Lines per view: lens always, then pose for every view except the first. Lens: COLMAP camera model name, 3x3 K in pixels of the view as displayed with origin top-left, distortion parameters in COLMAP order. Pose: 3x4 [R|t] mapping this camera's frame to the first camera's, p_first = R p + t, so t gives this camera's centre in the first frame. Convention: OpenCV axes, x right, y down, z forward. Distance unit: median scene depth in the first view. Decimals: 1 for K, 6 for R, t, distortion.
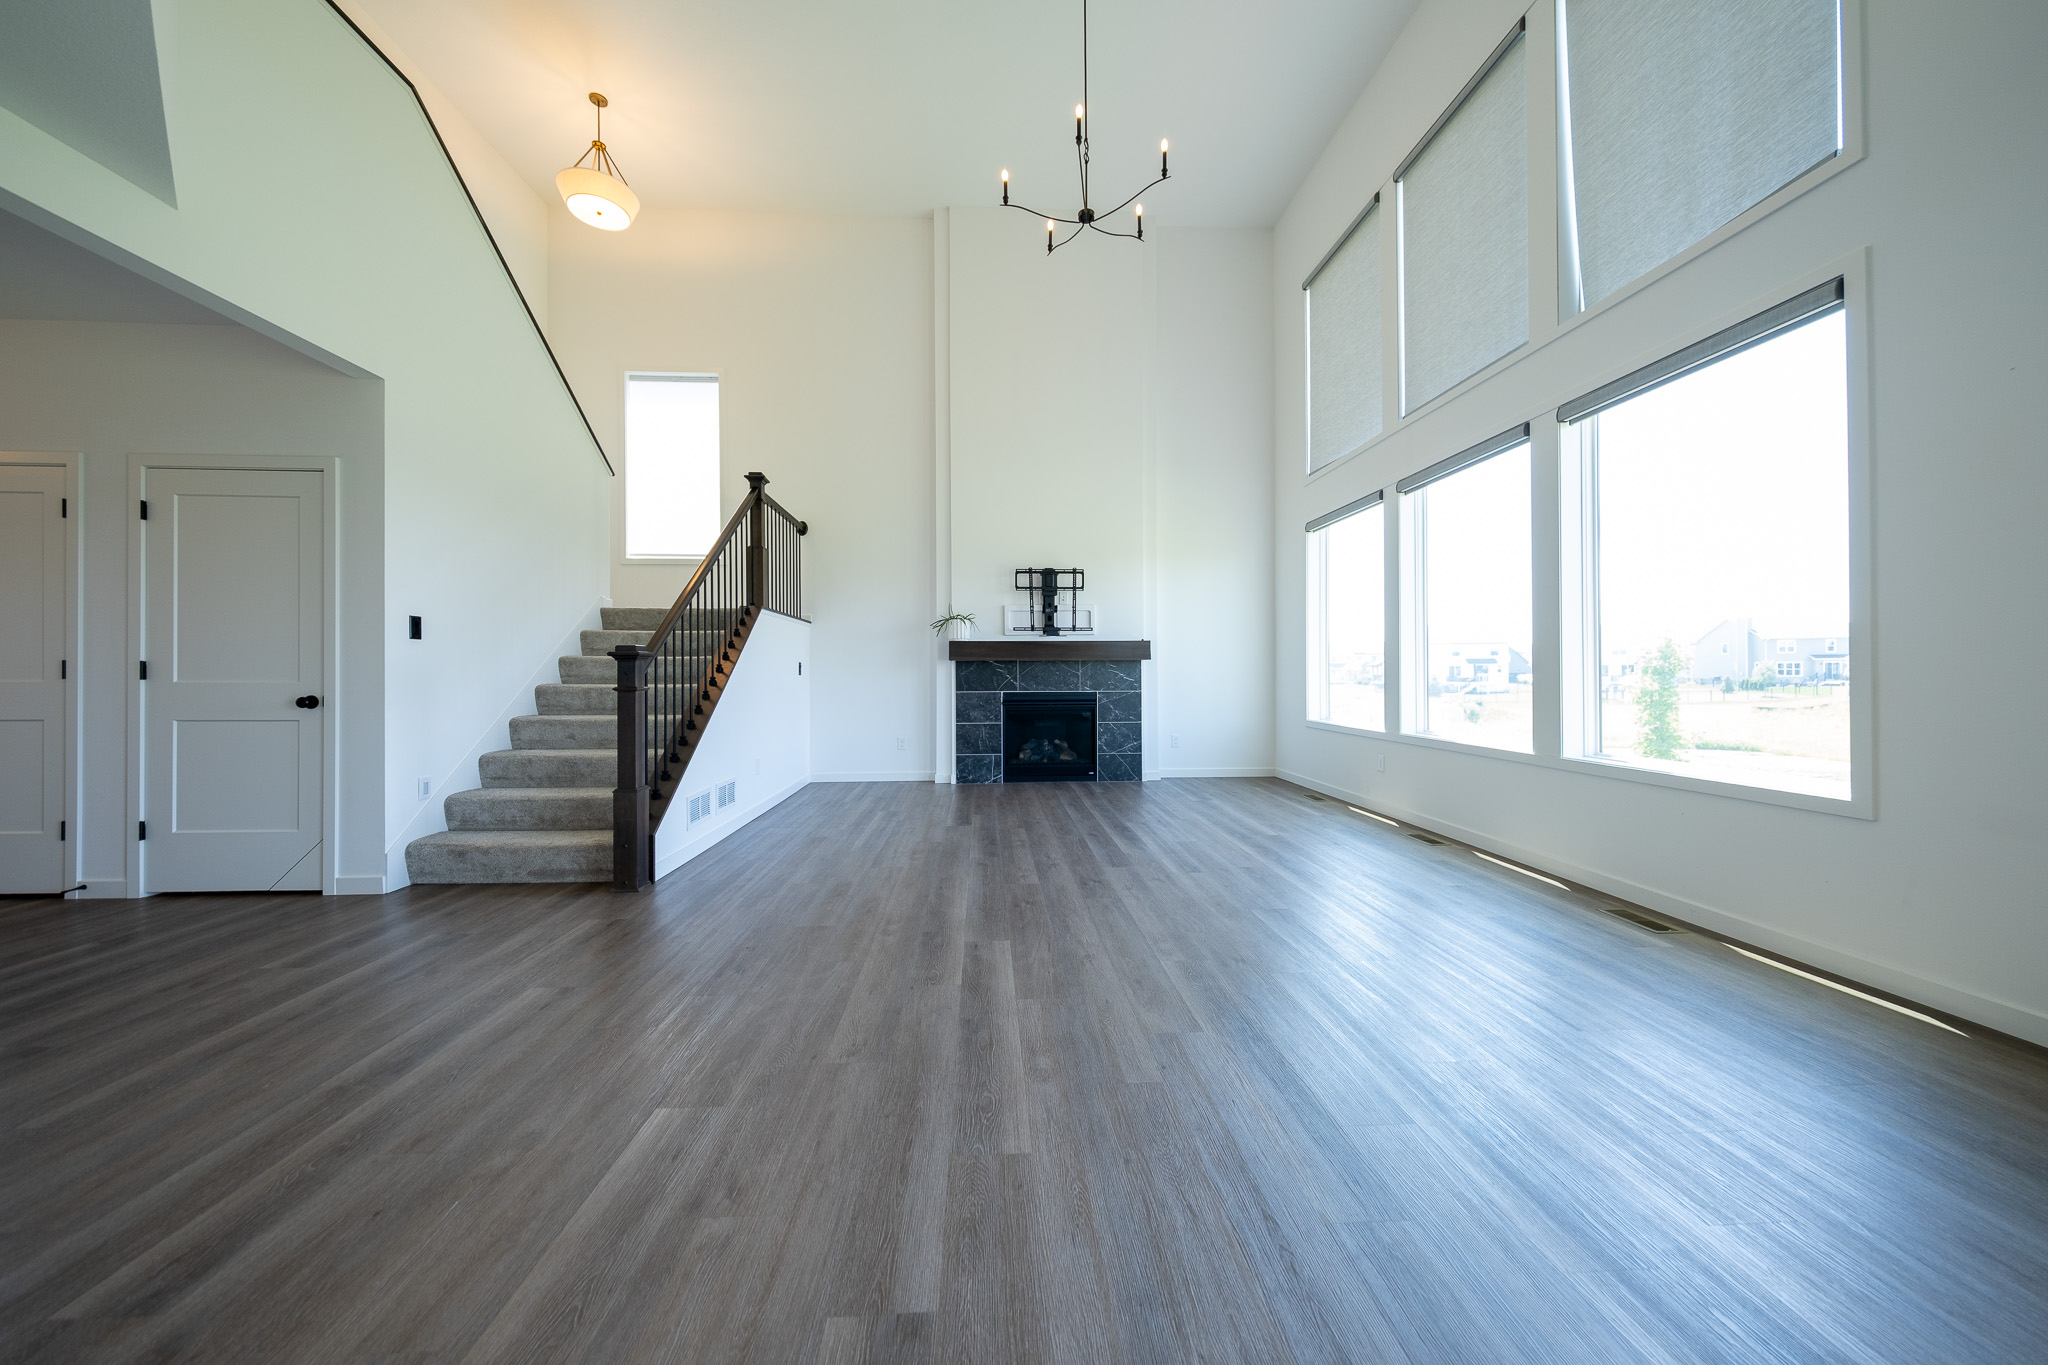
lens RADIAL K [[685.5, 0, 1024.0], [0, 685.5, 678.2], [0, 0, 1]] dist [0.000343, -0.000016]
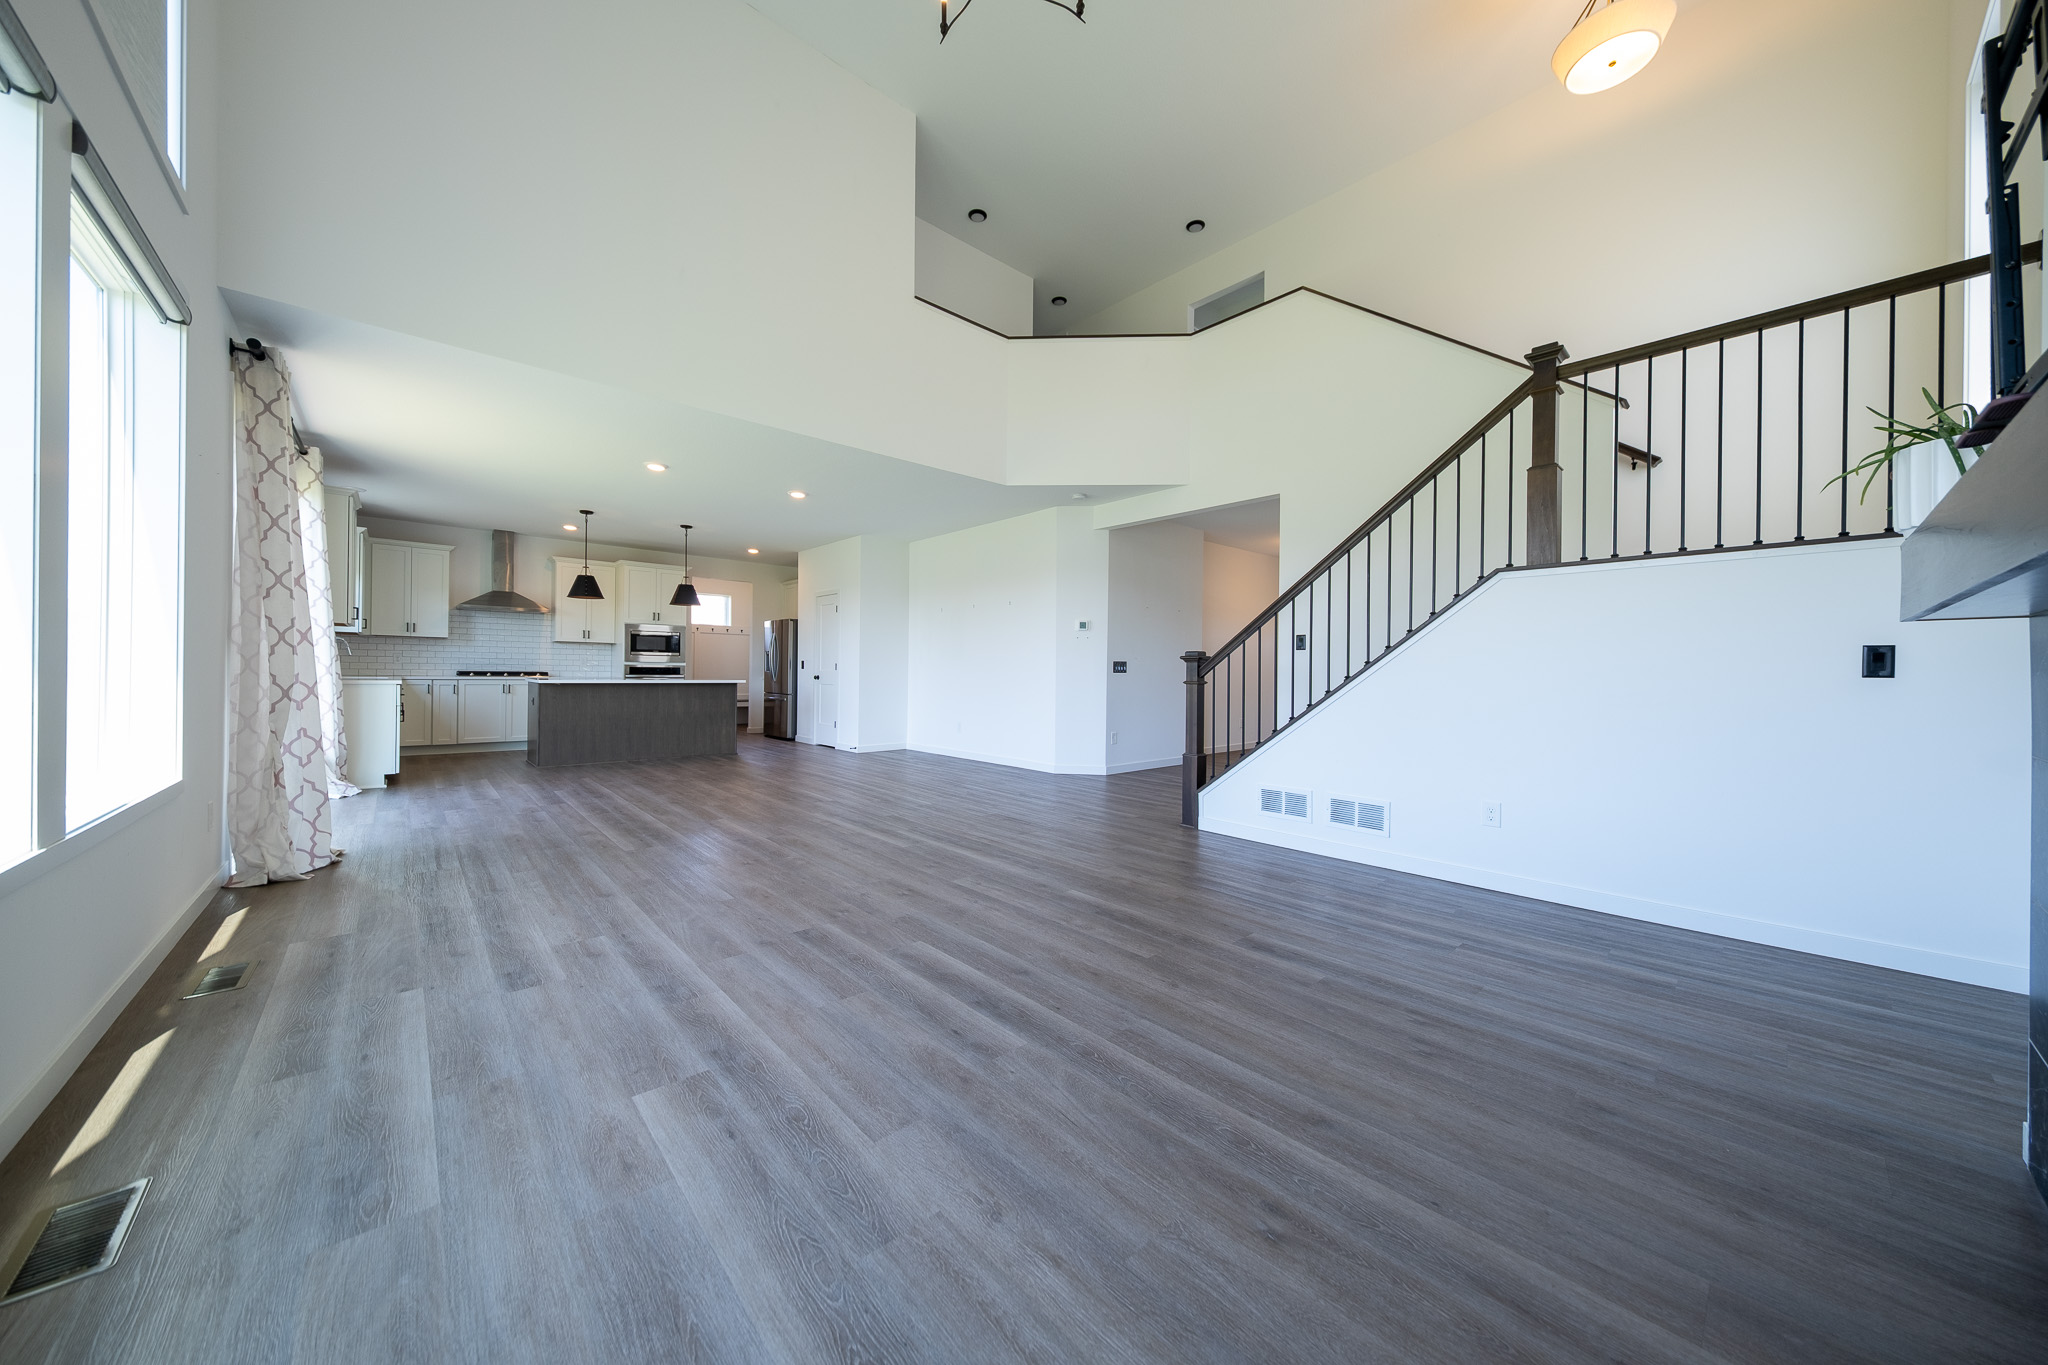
lens RADIAL K [[685.5, 0, 1024.0], [0, 685.5, 678.2], [0, 0, 1]] dist [0.000343, -0.000016]
pose [[-0.777170, 0.002155, -0.629287, 0.720084], [-0.008347, 0.999871, 0.013733, -0.012469], [0.629235, 0.015926, -0.777052, 2.334309]]
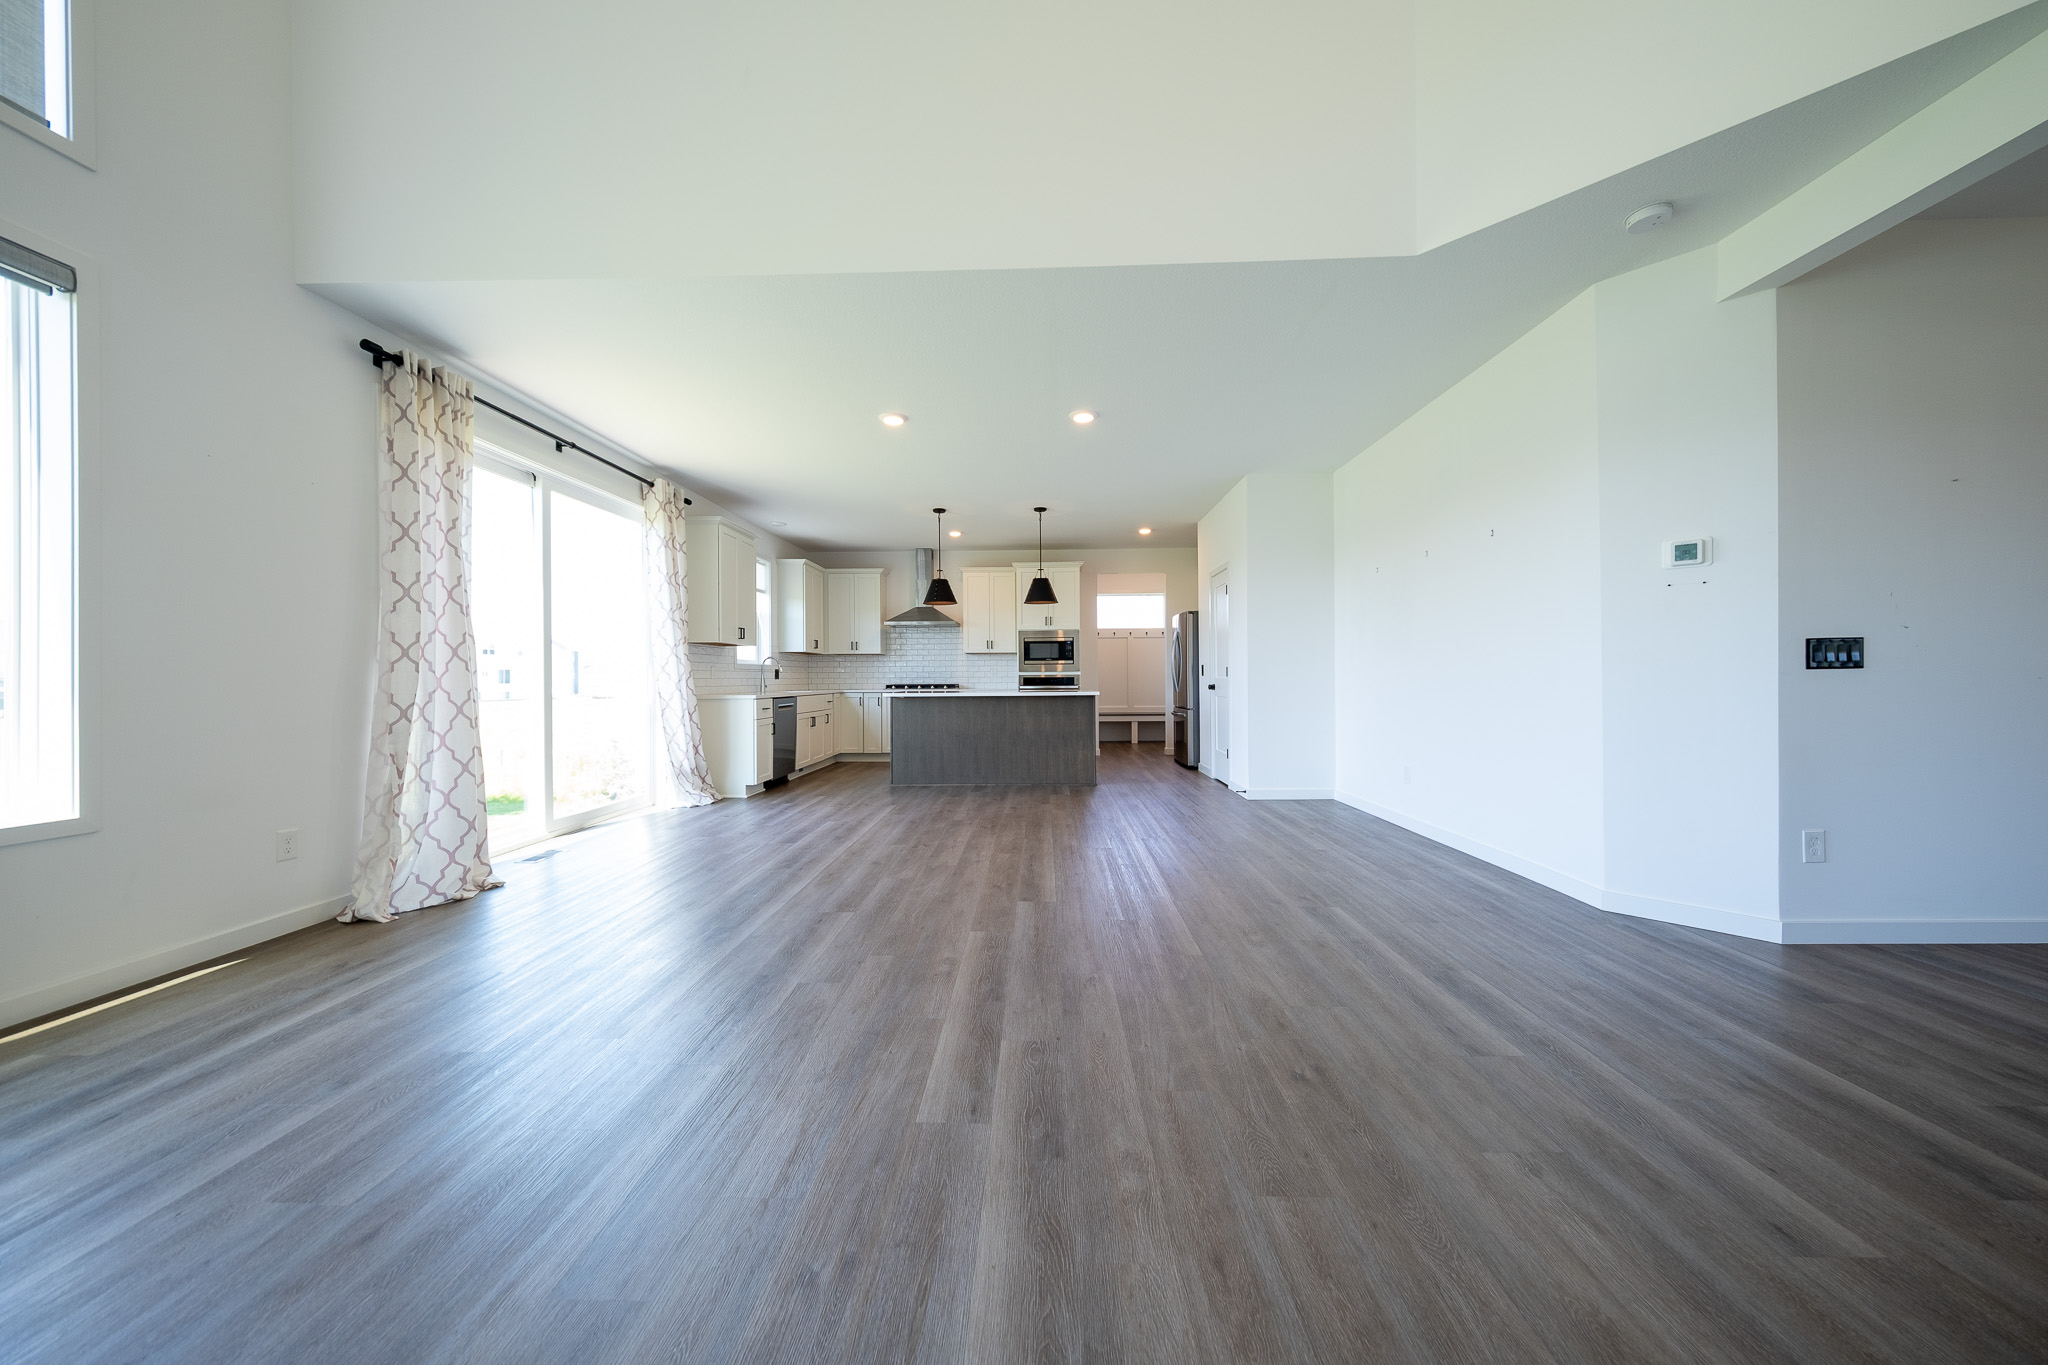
lens RADIAL K [[685.5, 0, 1024.0], [0, 685.5, 678.2], [0, 0, 1]] dist [0.000343, -0.000016]
pose [[-0.996069, 0.013460, 0.087548, -0.171620], [0.013491, 0.999909, -0.000235, -0.001417], [-0.087543, 0.000947, -0.996160, 1.581074]]
